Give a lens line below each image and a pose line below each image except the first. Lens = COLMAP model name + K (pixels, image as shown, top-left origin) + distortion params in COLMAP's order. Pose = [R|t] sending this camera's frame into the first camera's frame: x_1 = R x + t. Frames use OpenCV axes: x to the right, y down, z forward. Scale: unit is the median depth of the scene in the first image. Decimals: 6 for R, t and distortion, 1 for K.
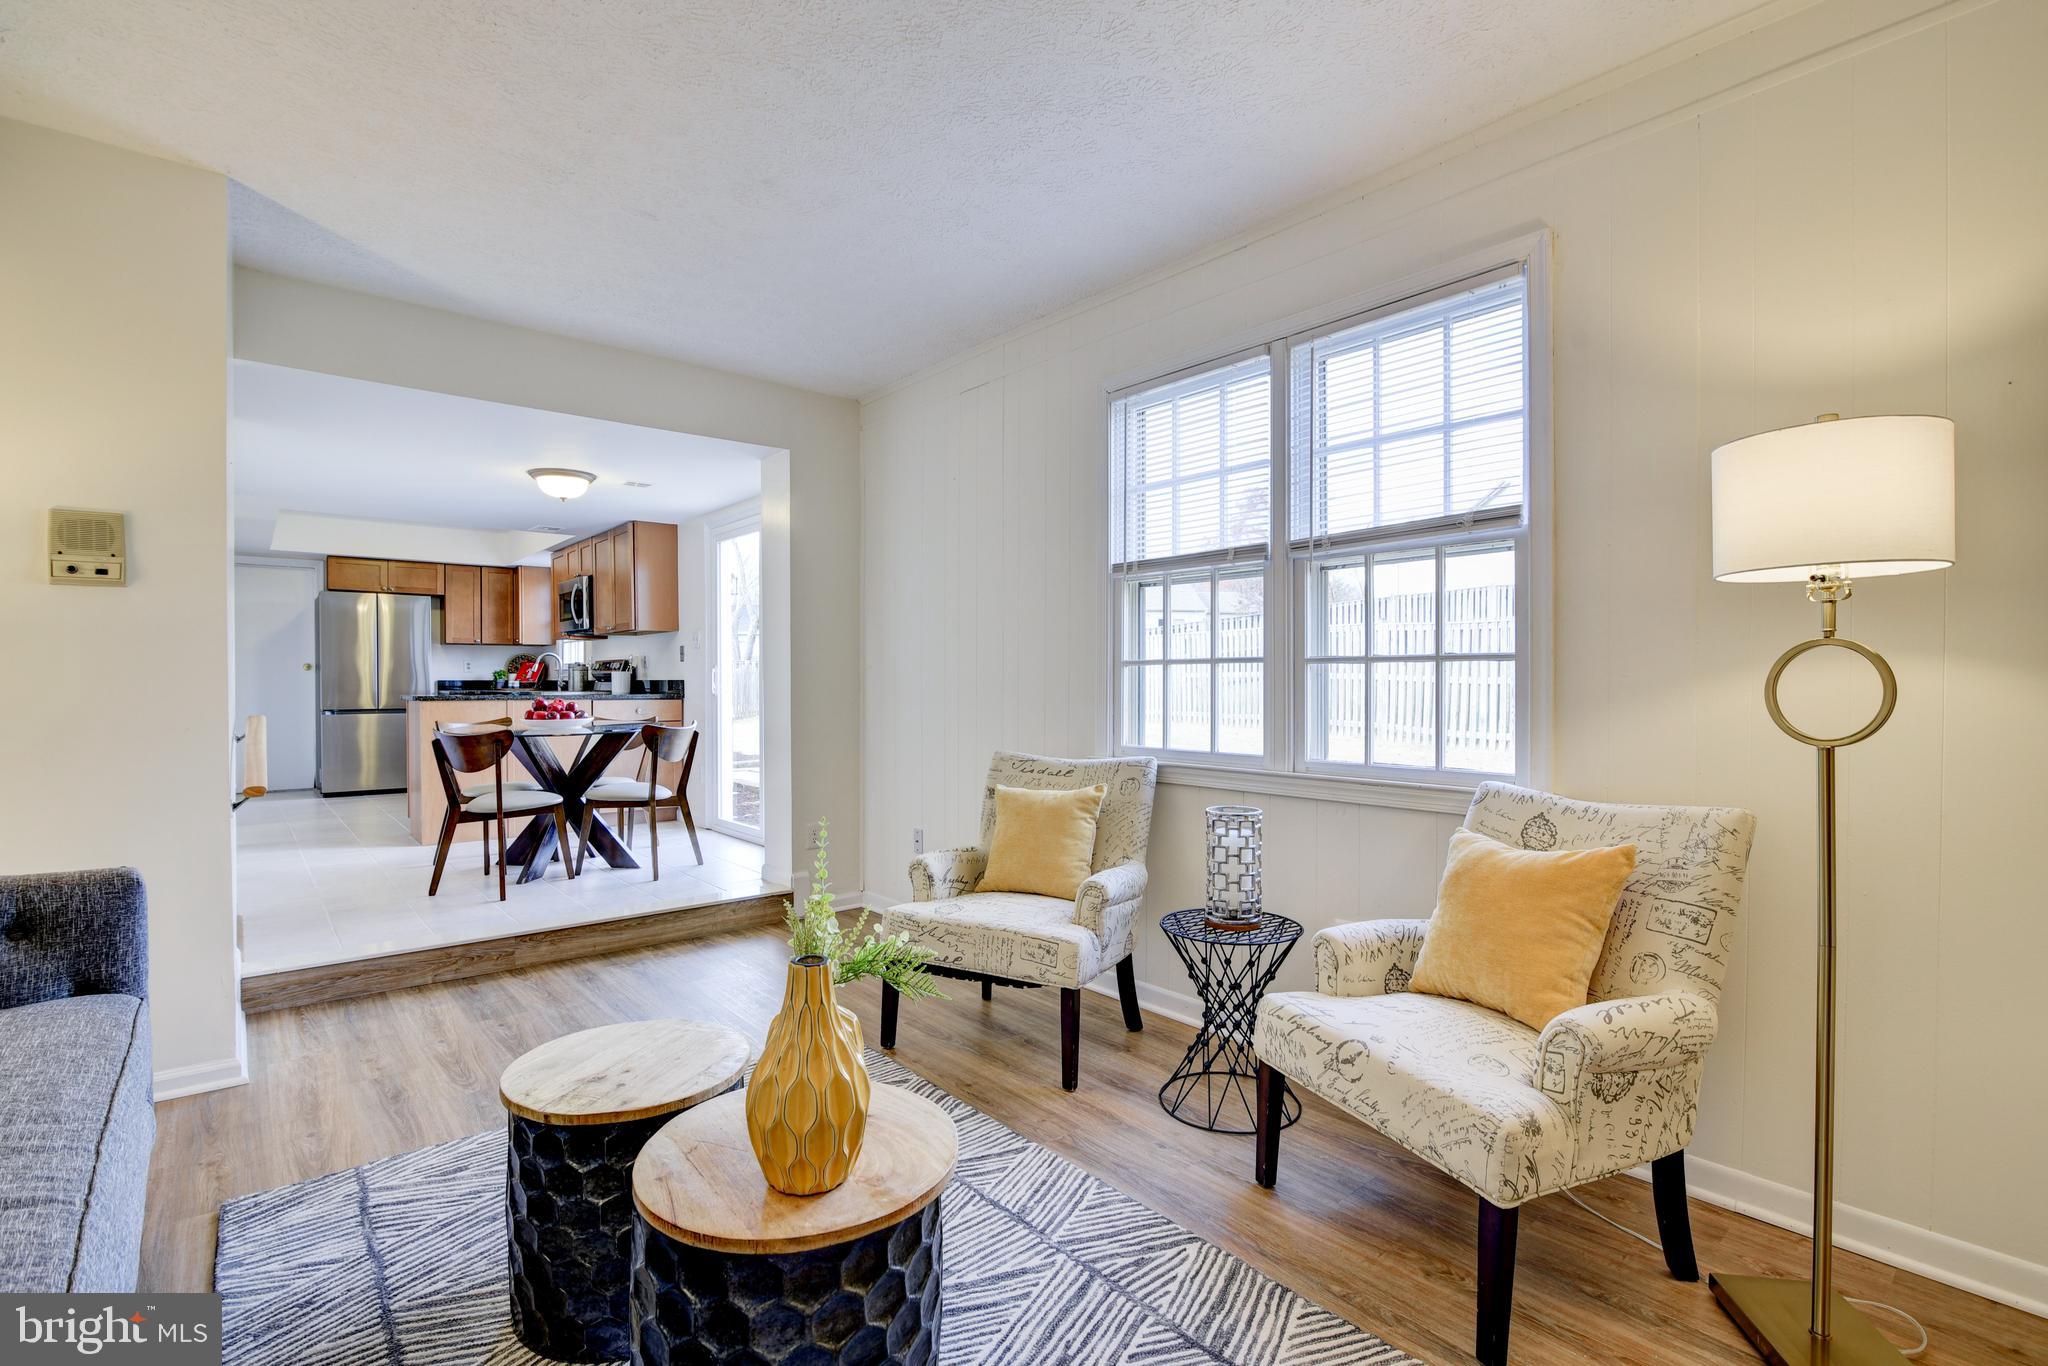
lens RADIAL K [[940.1, 0, 1007.4], [0, 940.1, 690.9], [0, 0, 1]] dist [0.001627, 0.000237]
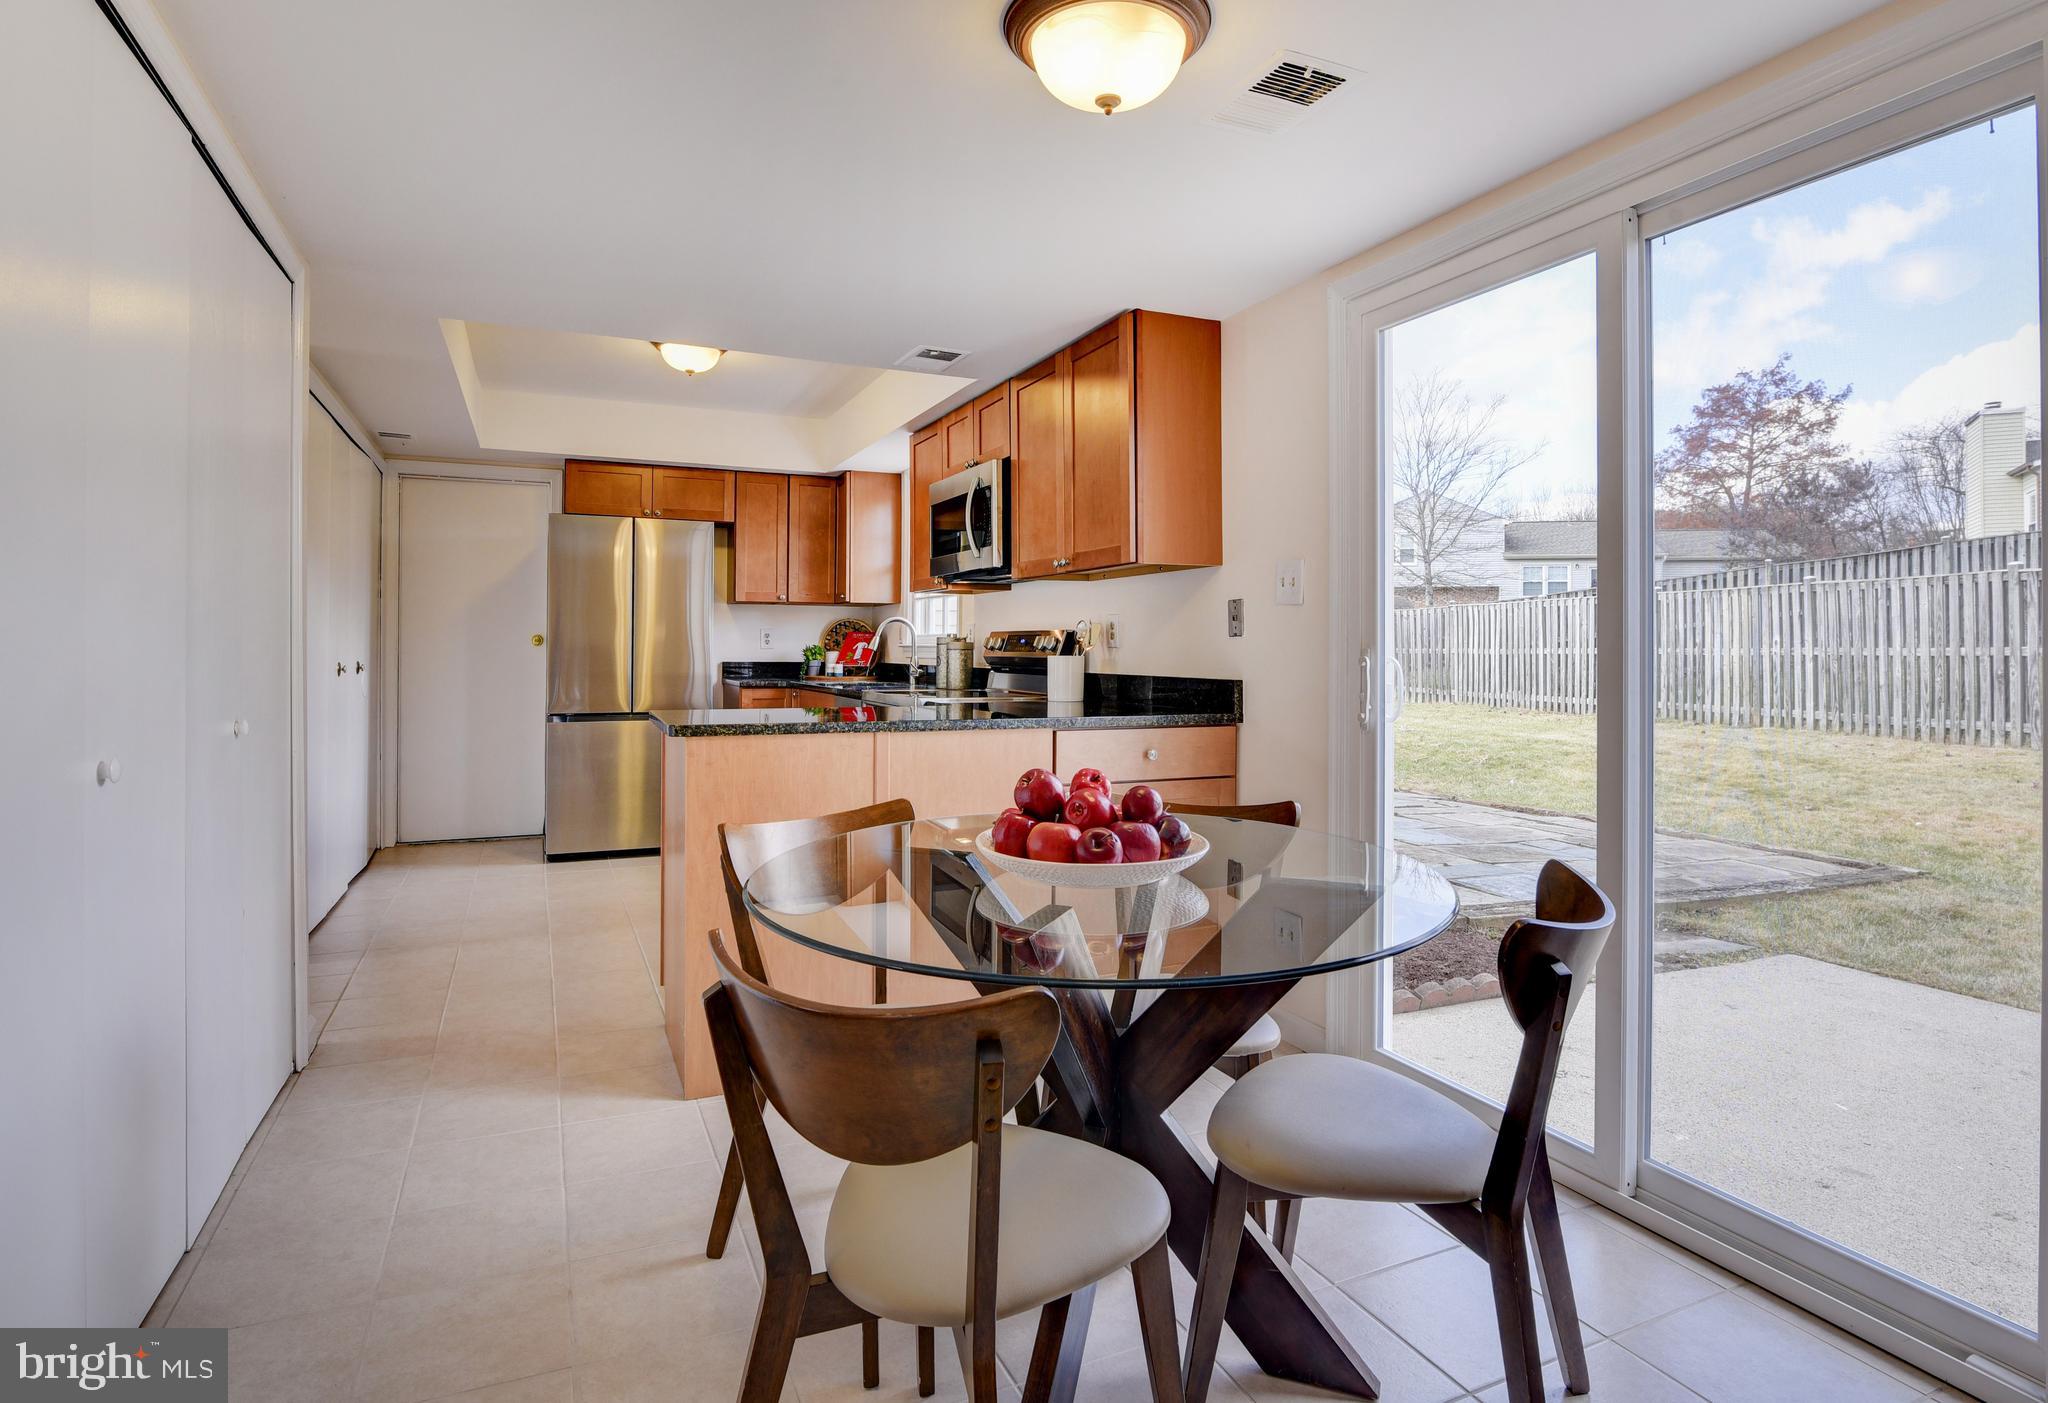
lens RADIAL K [[1101.3, 0, 1022.5], [0, 1101.3, 631.8], [0, 0, 1]] dist [-0.001656, 0.000138]
pose [[0.961900, 0.002341, -0.273391, -0.306426], [-0.009678, 0.999628, -0.025491, -0.019945], [0.273229, 0.027166, 0.961565, 0.502128]]
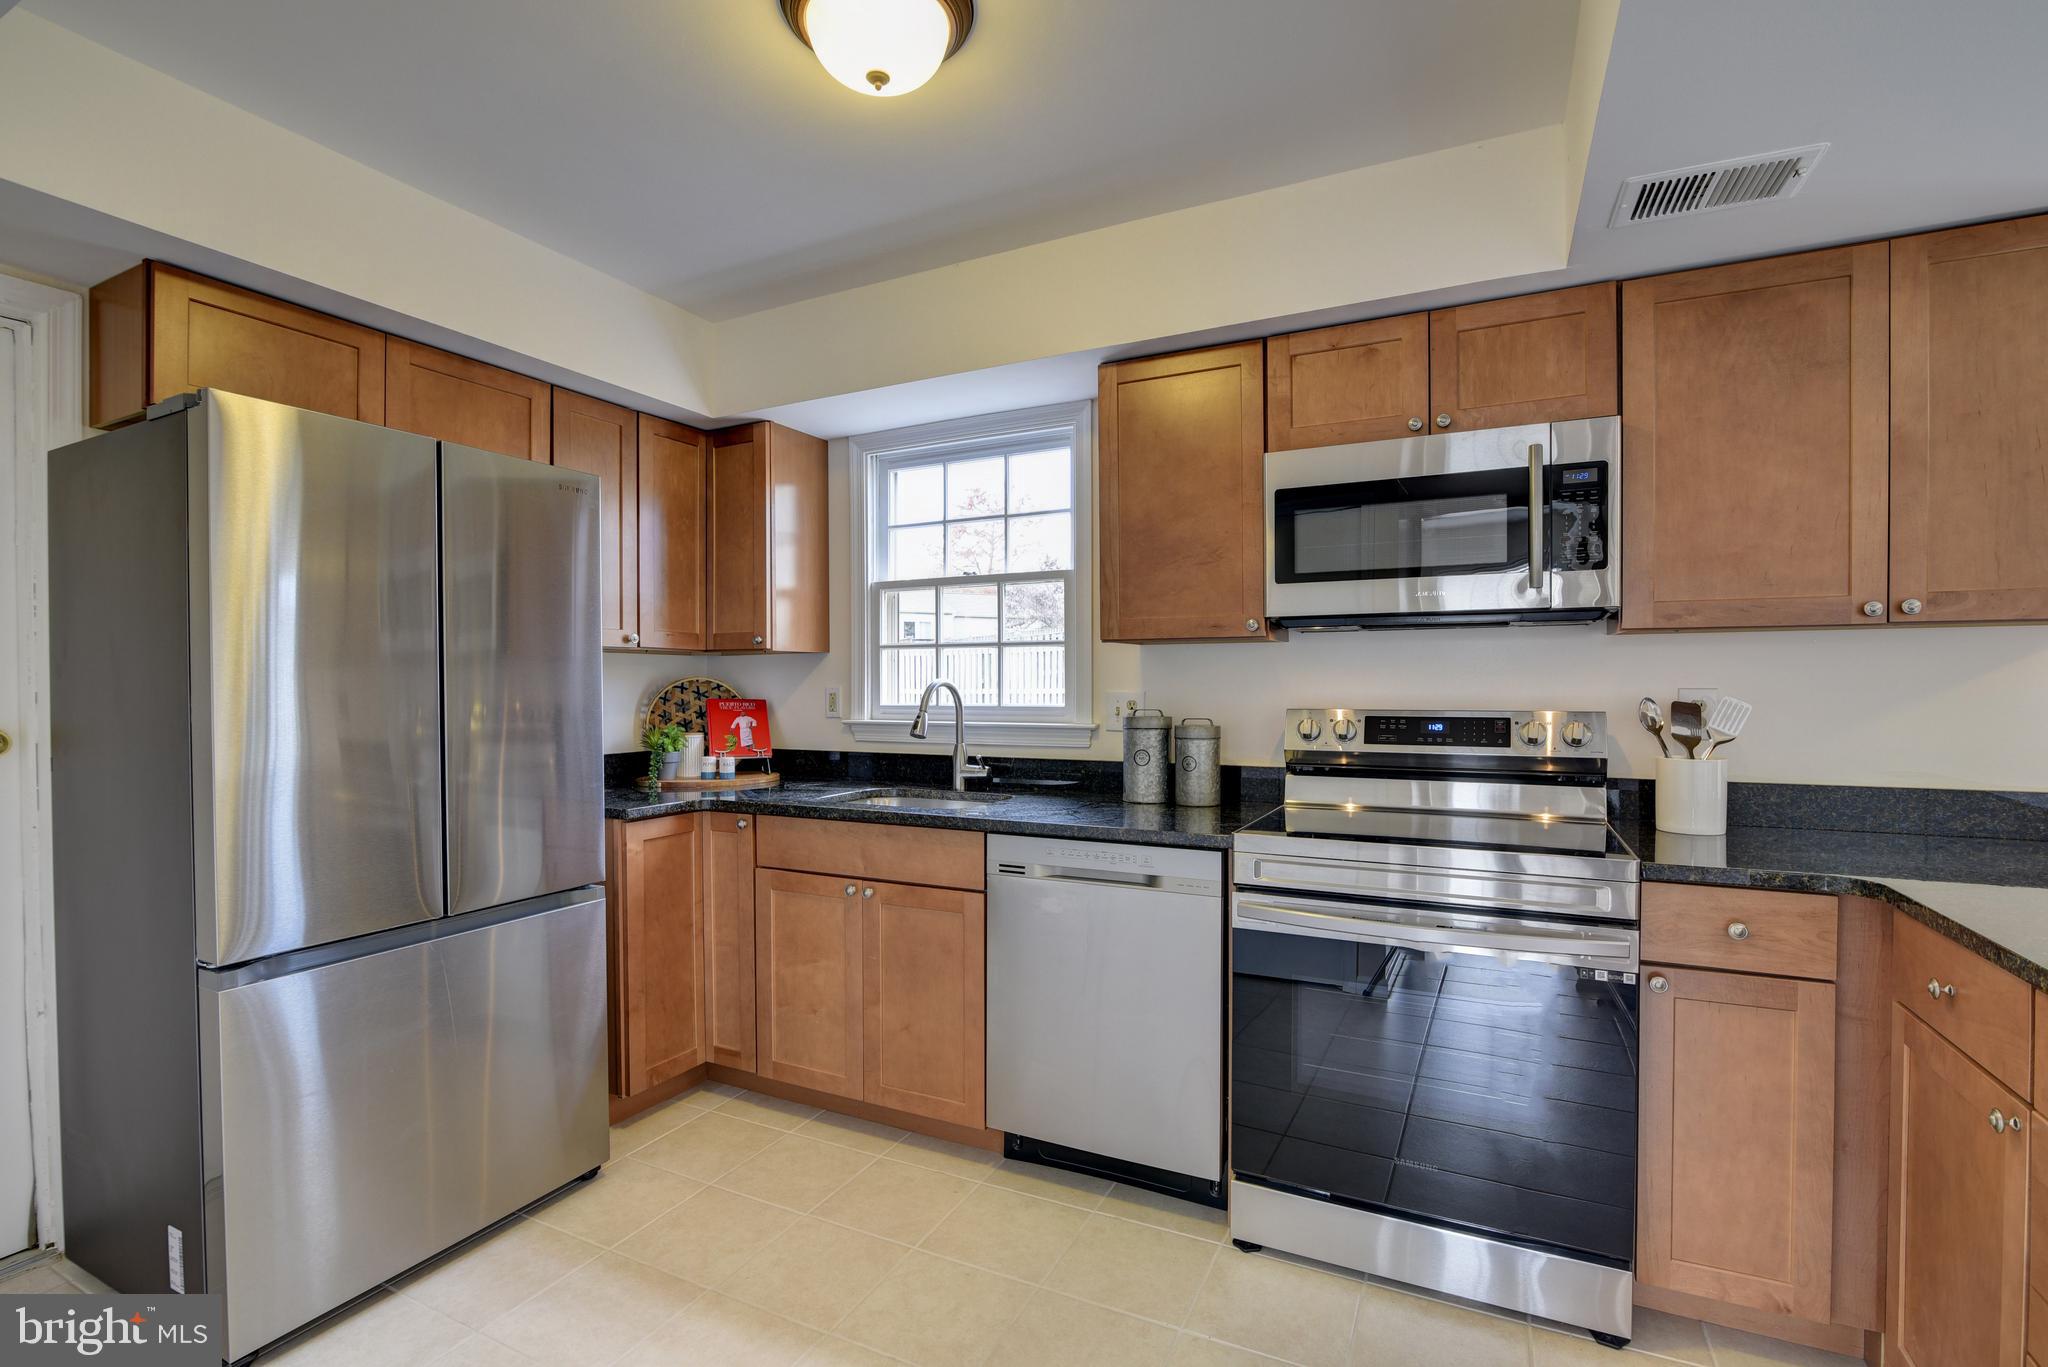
lens RADIAL K [[934.6, 0, 1023.6], [0, 934.6, 692.7], [0, 0, 1]] dist [-0.018942, 0.000821]
pose [[0.914140, -0.006927, 0.405339, -0.789355], [0.007539, 0.999972, 0.000087, -0.046612], [-0.405328, 0.002976, 0.914166, 0.903376]]
